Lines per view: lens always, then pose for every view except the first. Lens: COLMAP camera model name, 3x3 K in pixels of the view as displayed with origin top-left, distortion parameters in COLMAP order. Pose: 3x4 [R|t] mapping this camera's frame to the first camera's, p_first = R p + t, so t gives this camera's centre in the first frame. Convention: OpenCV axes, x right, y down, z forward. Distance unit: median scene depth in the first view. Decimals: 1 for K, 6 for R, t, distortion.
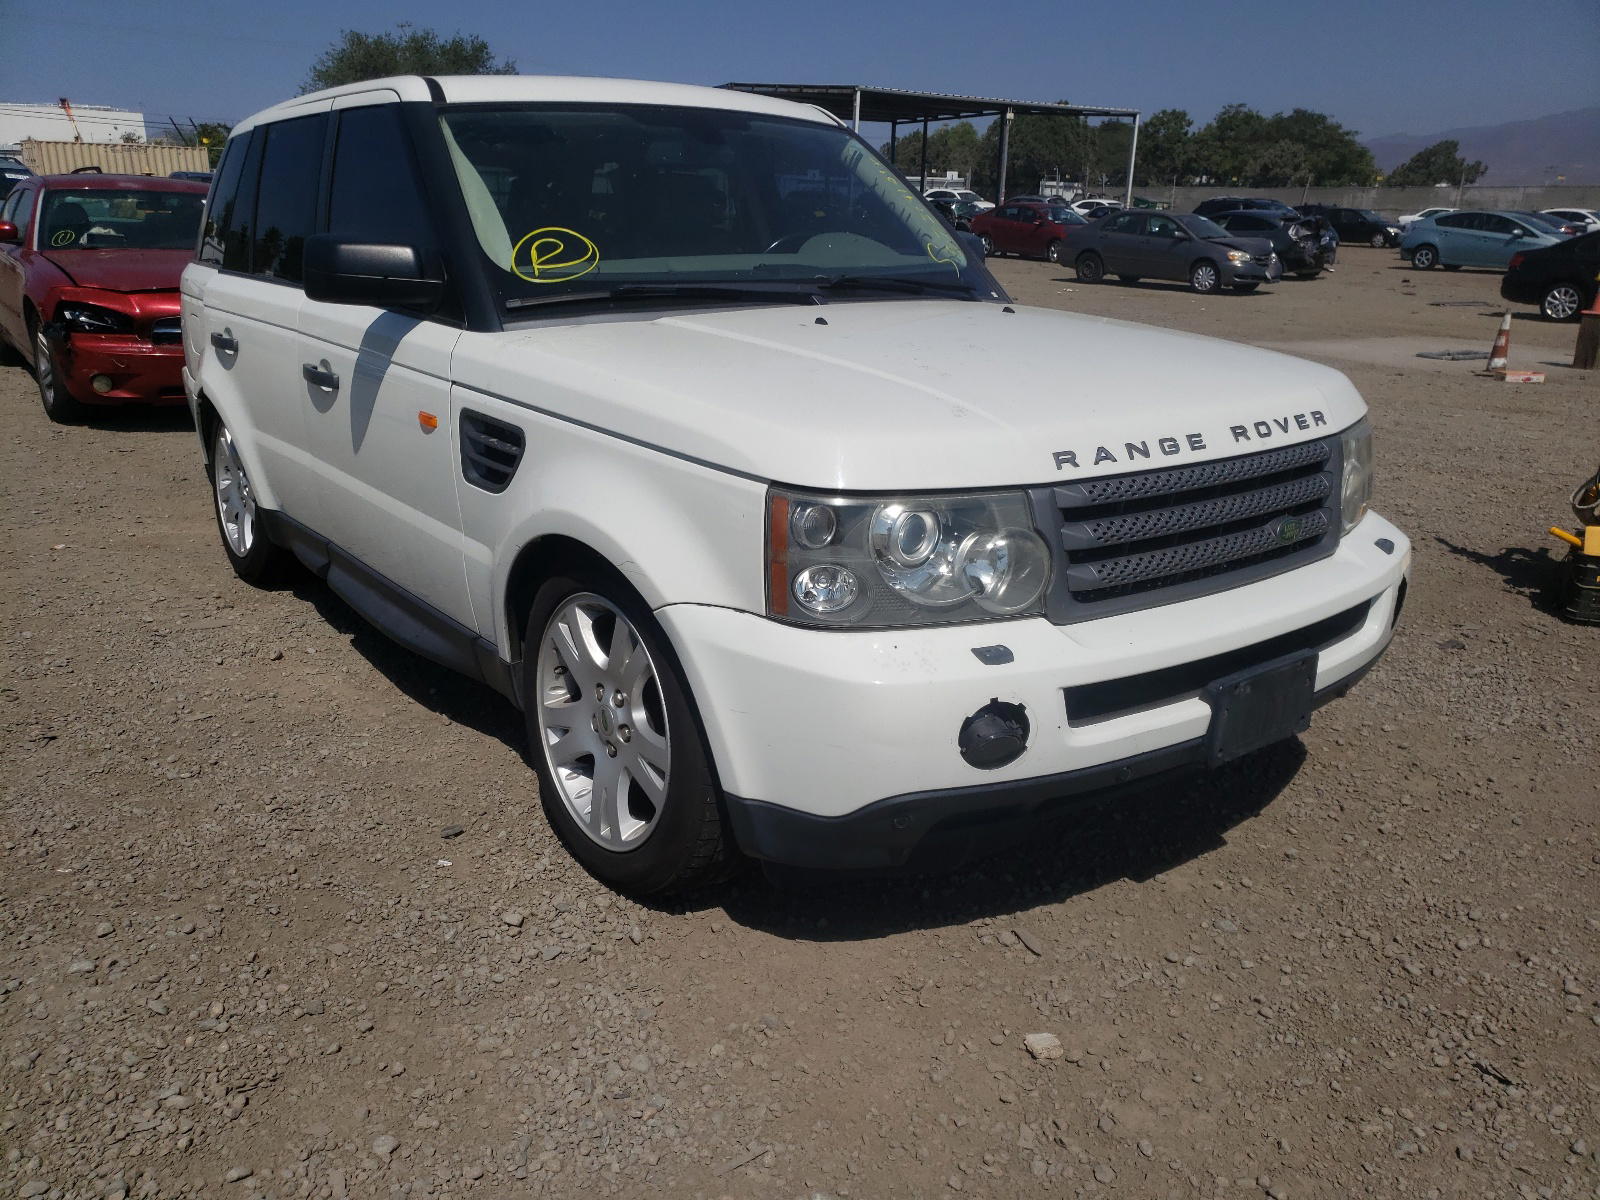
lens RADIAL K [[1210.5, 0, 801.5], [0, 1210.5, 597.0], [0, 0, 1]] dist [-0.004181, 0.003422]
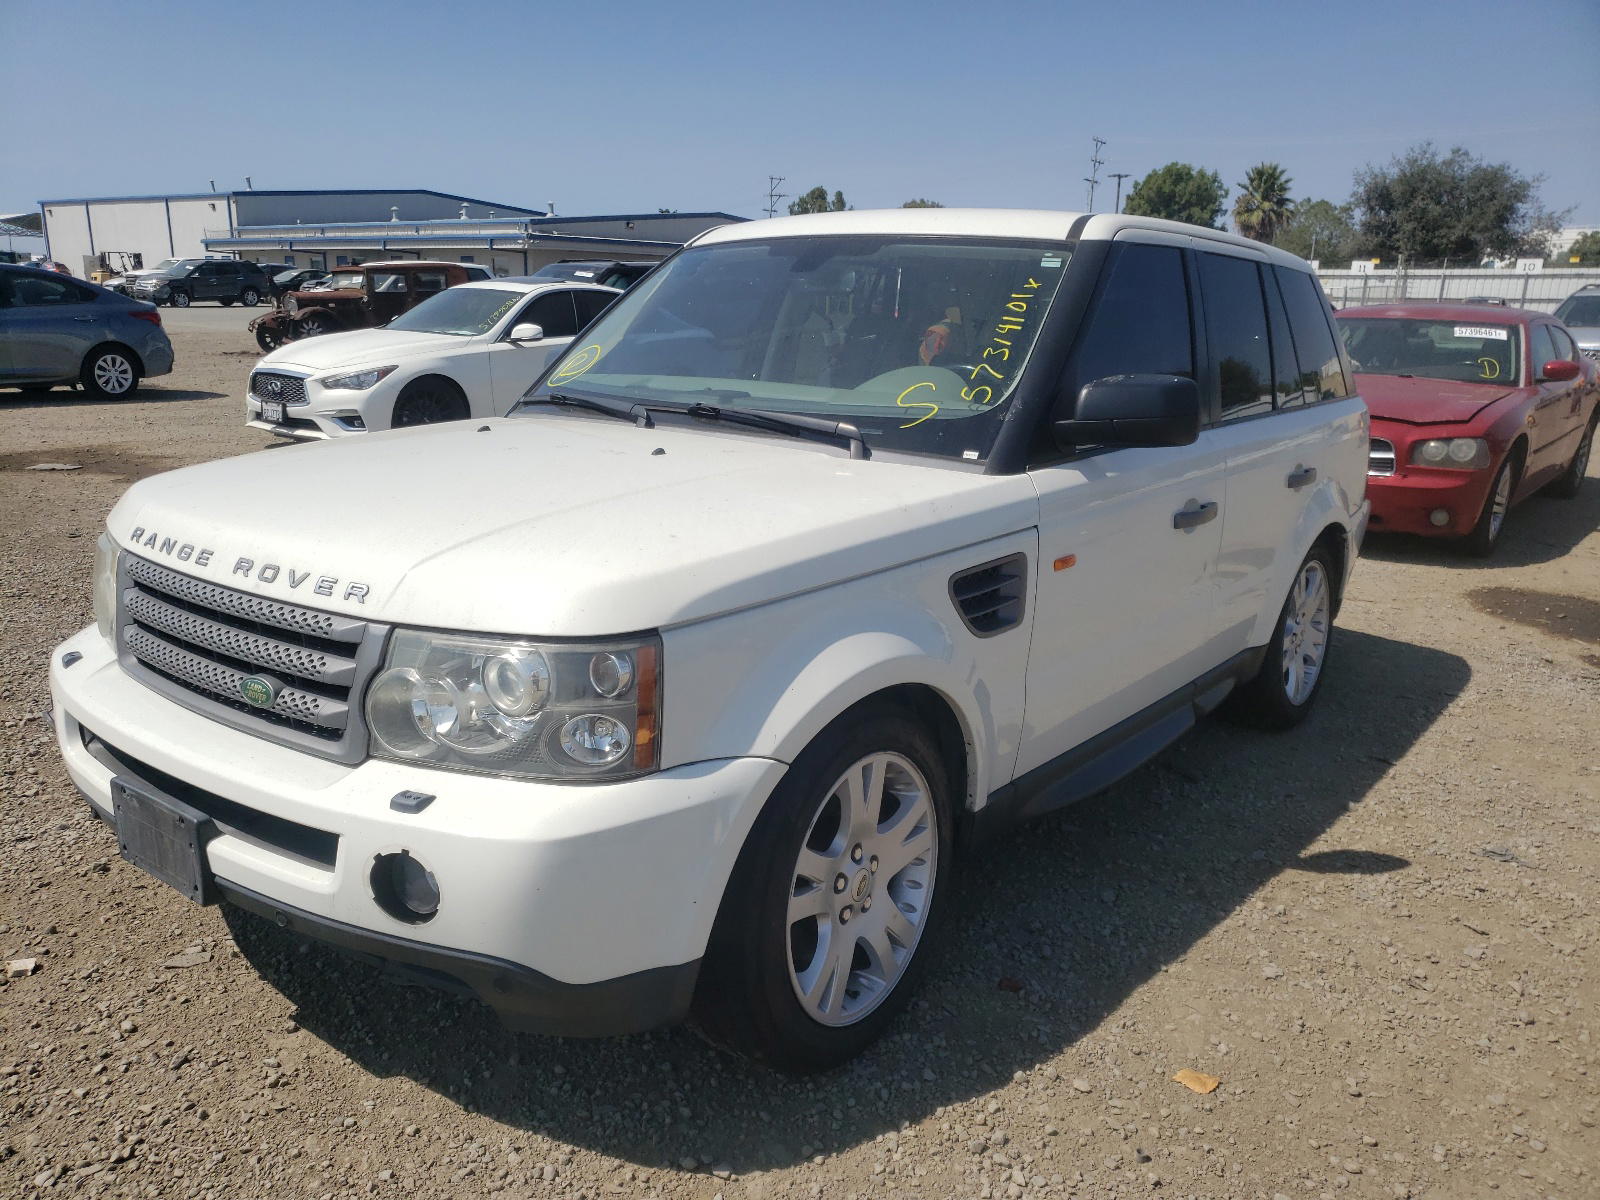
lens RADIAL K [[1210.5, 0, 801.4], [0, 1210.5, 606.4], [0, 0, 1]] dist [-0.004181, 0.003422]
pose [[0.303978, 0.225885, -0.925513, 1.326019], [-0.324600, 0.937912, 0.122299, -0.349971], [0.895674, 0.263245, 0.358426, 1.011857]]
